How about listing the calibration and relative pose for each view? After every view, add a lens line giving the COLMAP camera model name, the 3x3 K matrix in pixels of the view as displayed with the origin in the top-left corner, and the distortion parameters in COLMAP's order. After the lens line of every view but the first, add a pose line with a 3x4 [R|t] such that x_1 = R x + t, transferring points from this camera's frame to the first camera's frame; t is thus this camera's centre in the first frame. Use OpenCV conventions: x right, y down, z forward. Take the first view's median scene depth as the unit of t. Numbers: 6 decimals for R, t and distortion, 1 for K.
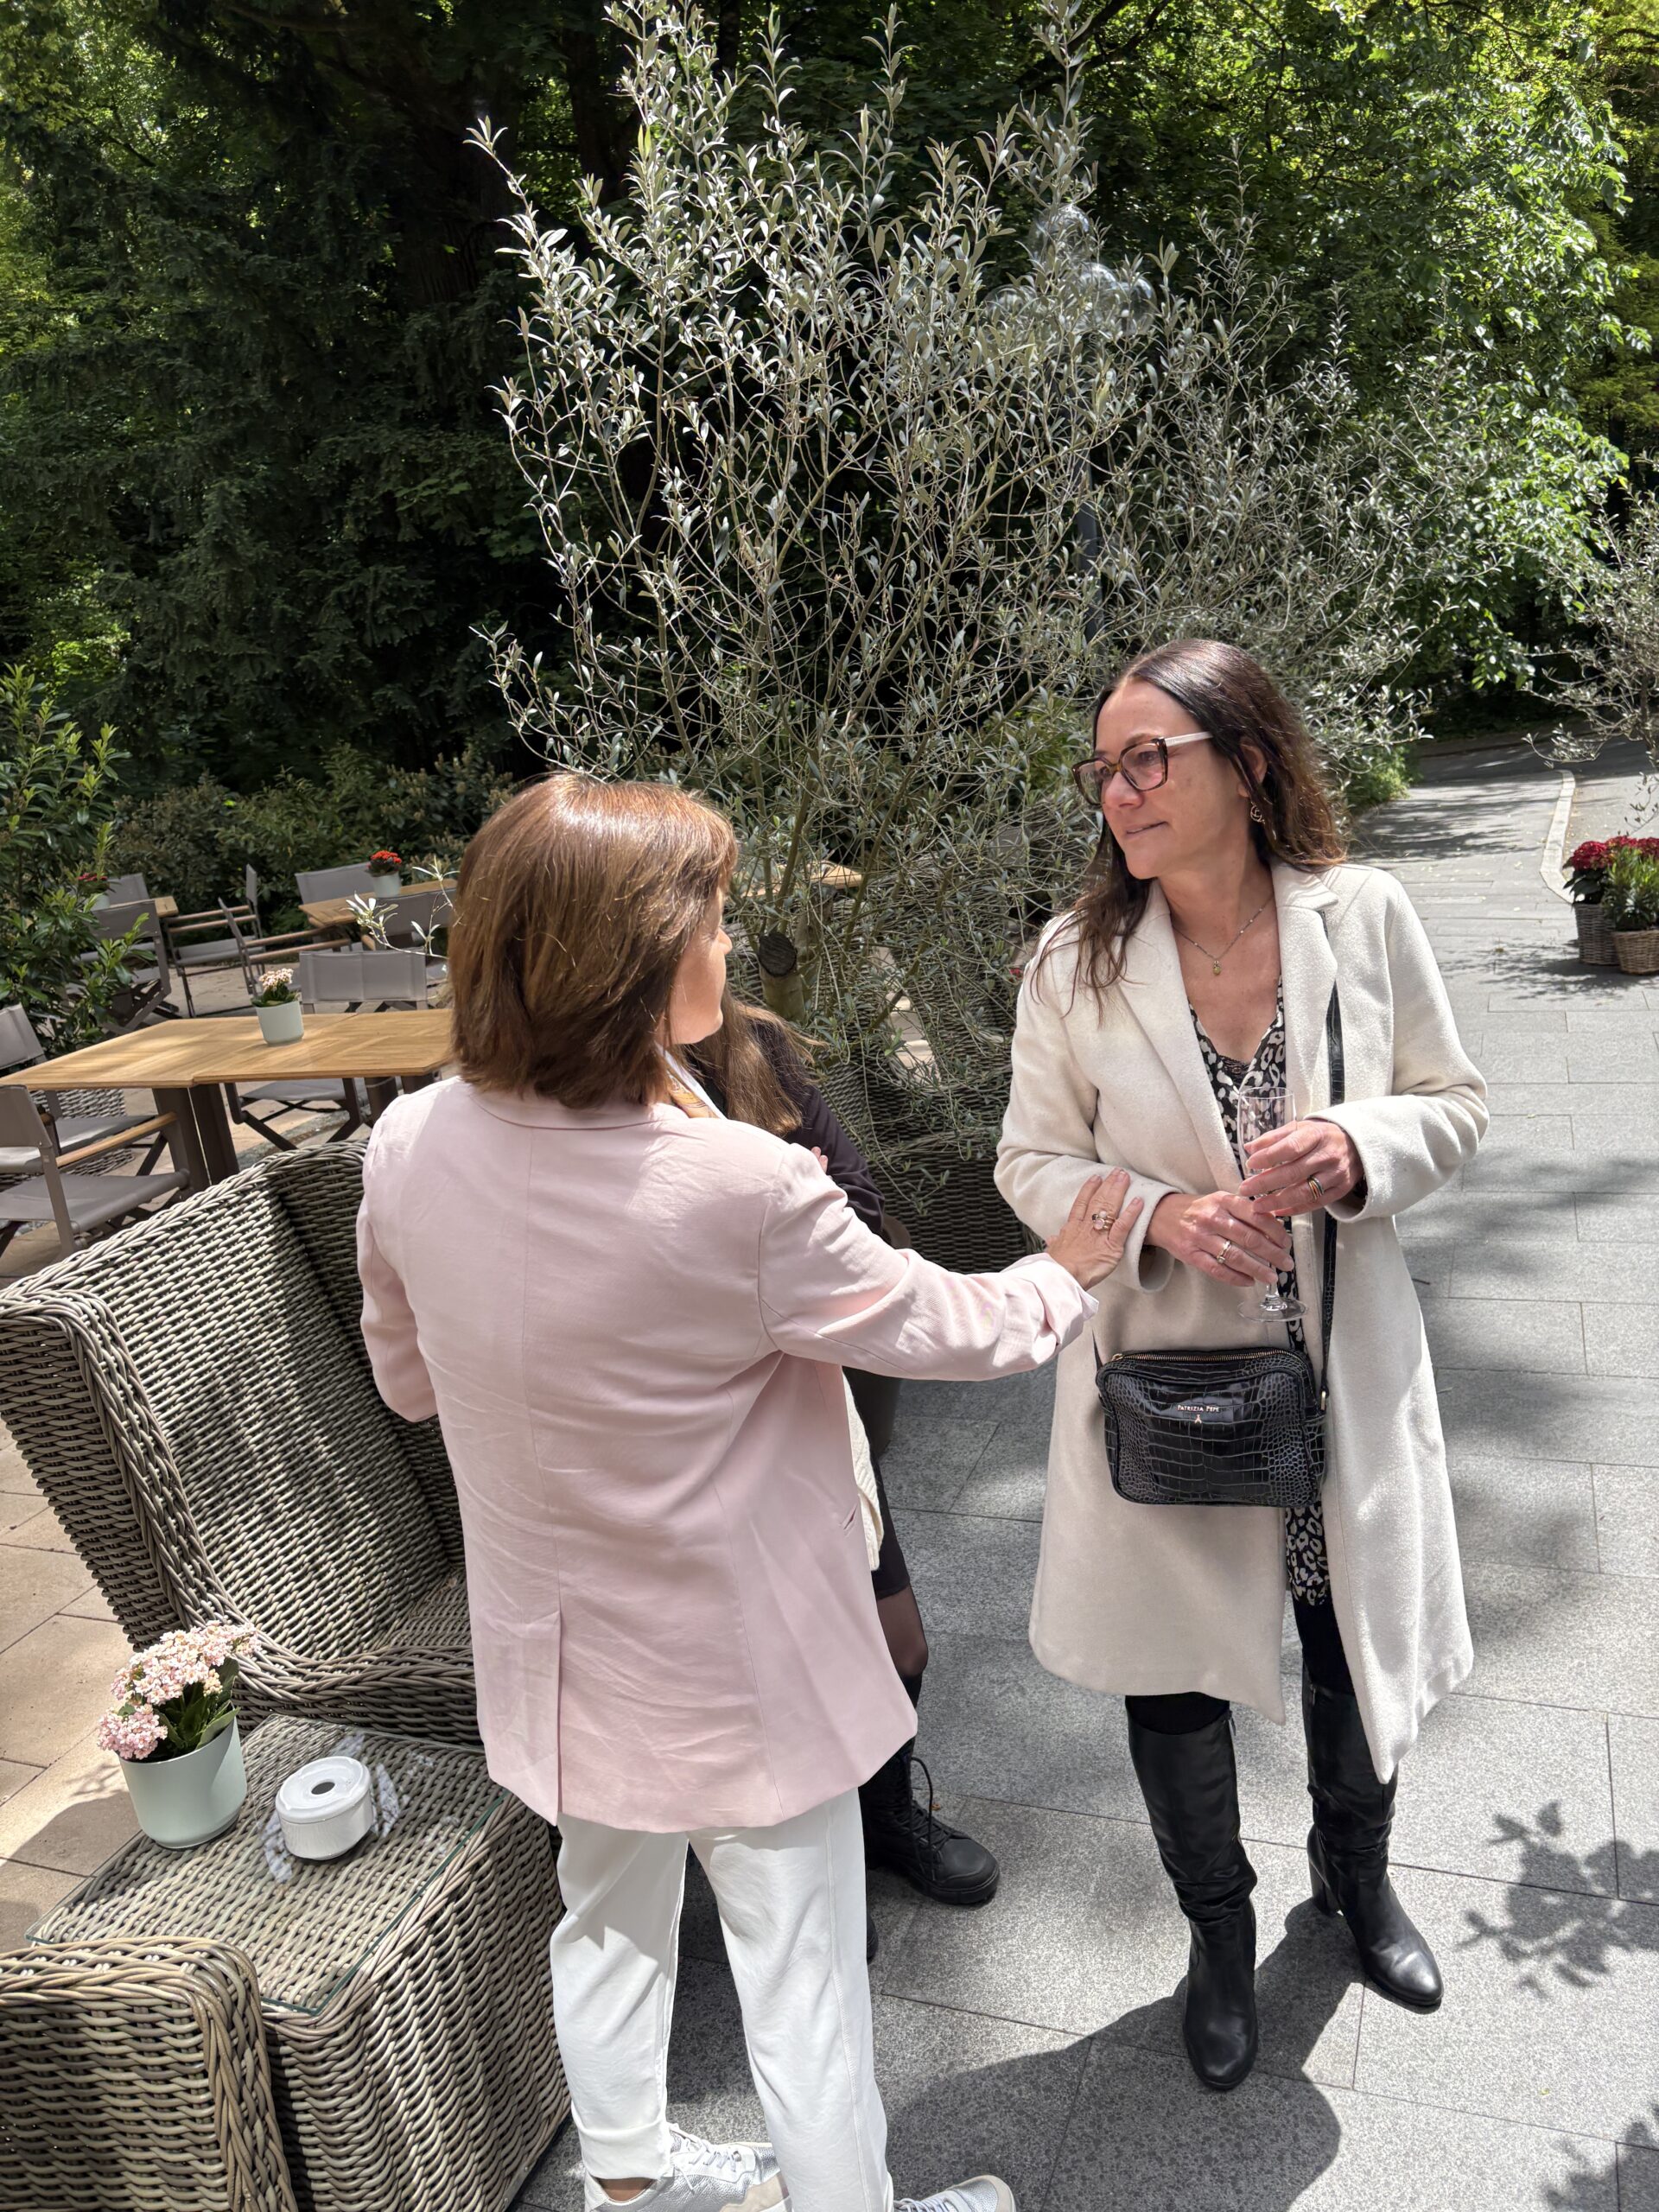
lens RADIAL K [[1660.3, 0, 842.6], [0, 1660.3, 1100.4], [0, 0, 1]] dist [0.122499, -0.158957]
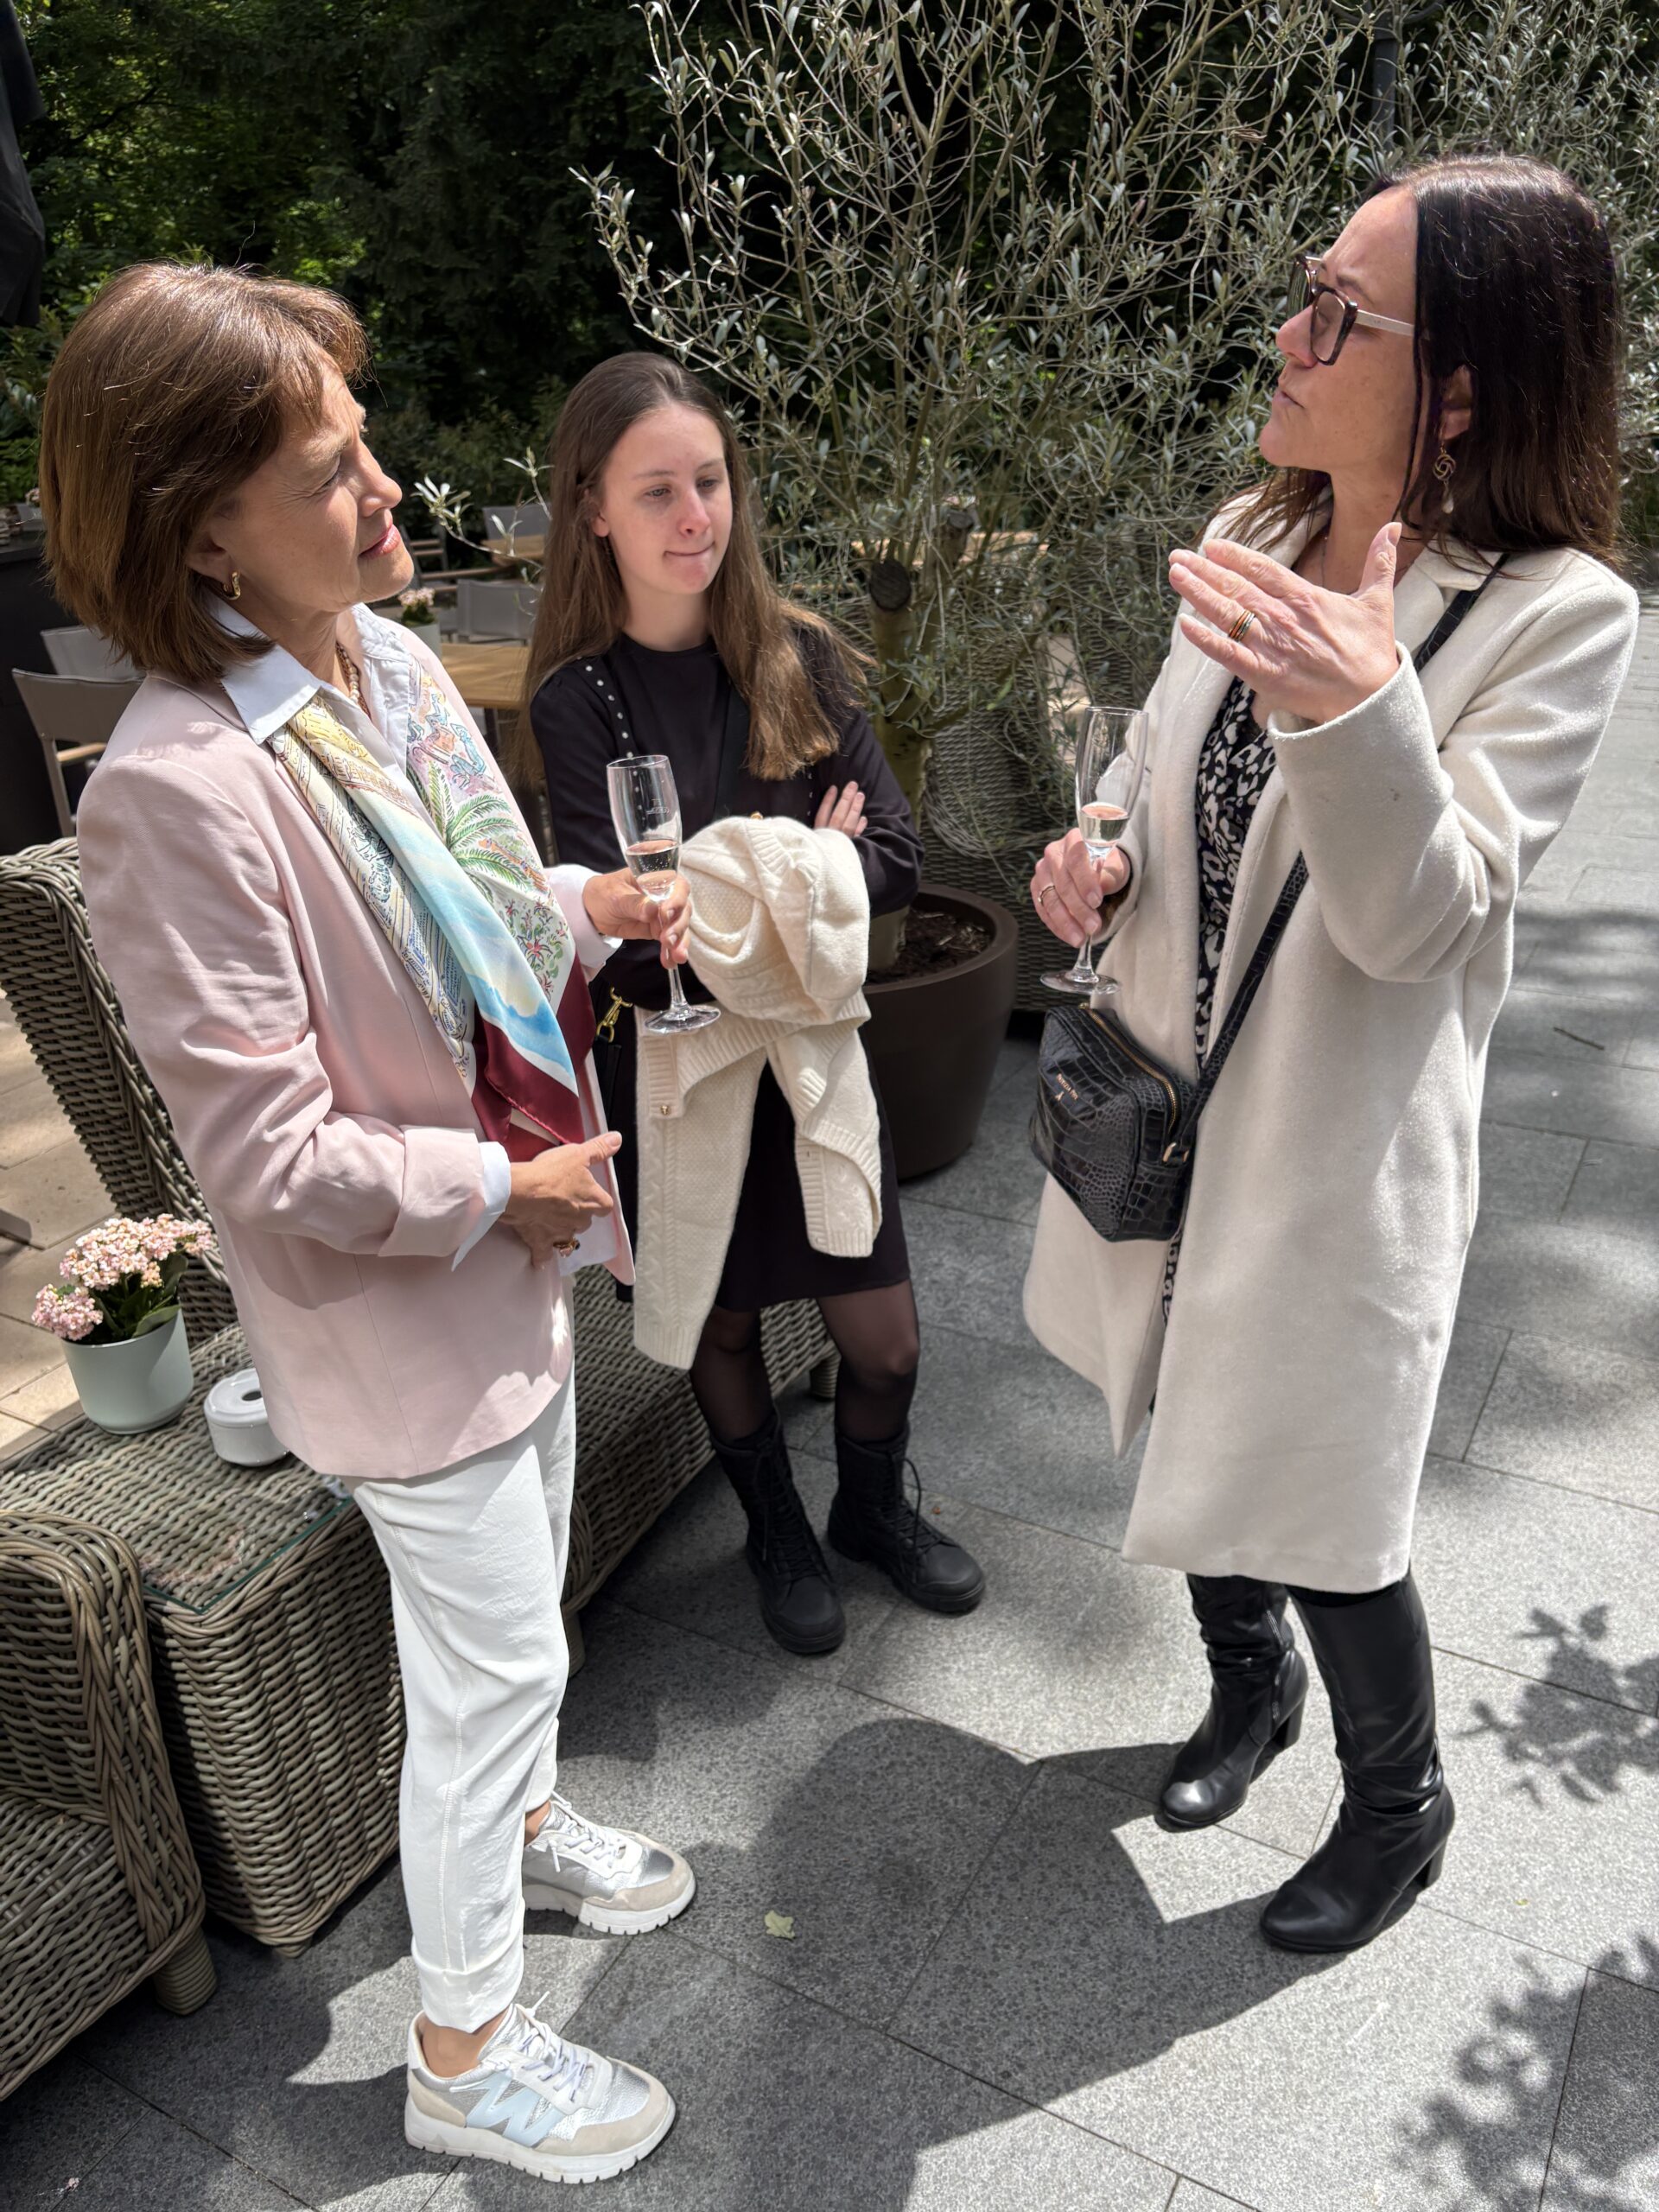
lens RADIAL K [[1706.0, 0, 835.9], [0, 1706.0, 1075.1], [0, 0, 1]] dist [0.018312, 0.006973]
pose [[0.987010, 0.120698, -0.106039, 0.094924], [-0.102852, 0.981729, 0.160093, 0.036408], [0.123424, -0.147107, 0.981390, 0.110721]]
